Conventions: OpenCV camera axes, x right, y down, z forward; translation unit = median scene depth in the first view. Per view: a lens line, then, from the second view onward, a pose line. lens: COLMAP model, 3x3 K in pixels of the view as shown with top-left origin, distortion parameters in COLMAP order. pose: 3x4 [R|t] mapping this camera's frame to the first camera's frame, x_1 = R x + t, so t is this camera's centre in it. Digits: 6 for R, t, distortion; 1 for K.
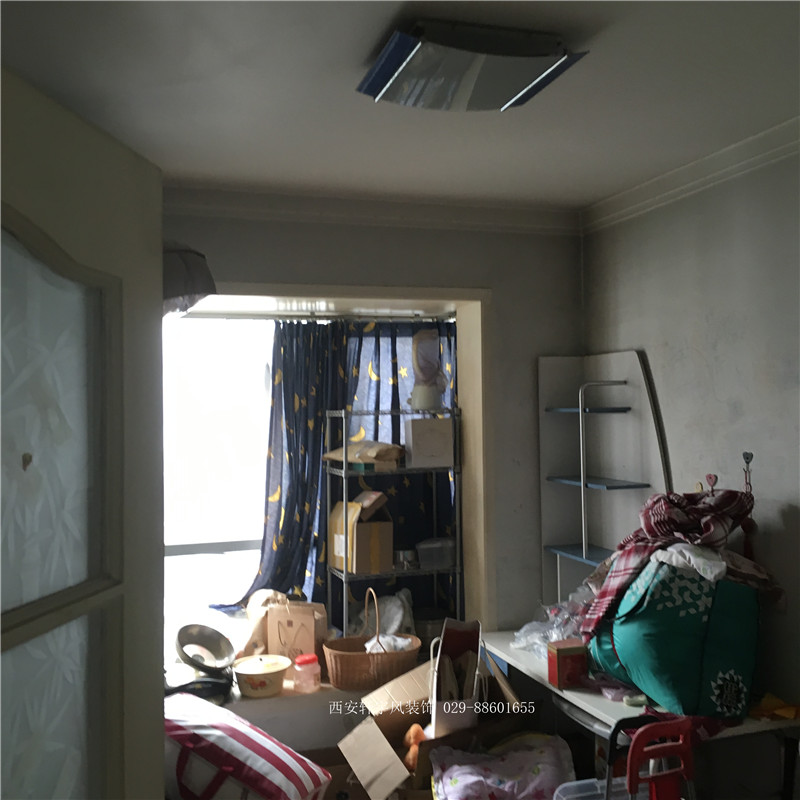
lens RADIAL K [[907.0, 0, 403.5], [0, 907.0, 398.6], [0, 0, 1]] dist [0.024681, 0.000000]
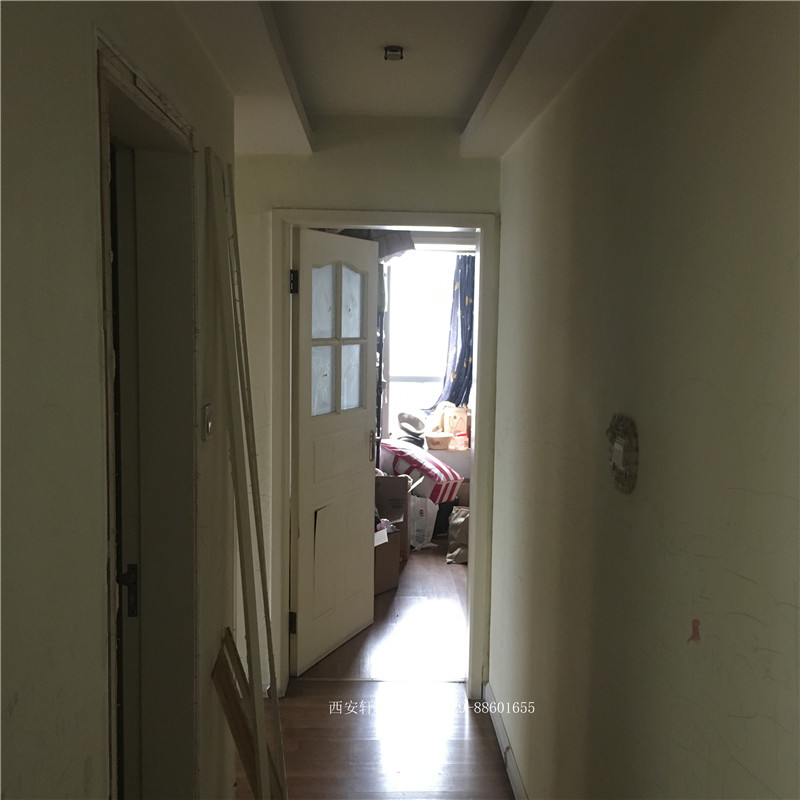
lens RADIAL K [[907.0, 0, 400.4], [0, 907.0, 401.5], [0, 0, 1]] dist [0.024681, 0.000000]
pose [[0.960916, 0.050857, -0.272130, 0.291567], [-0.019859, 0.993112, 0.115476, -0.003251], [0.276128, -0.105558, 0.955307, -0.878916]]
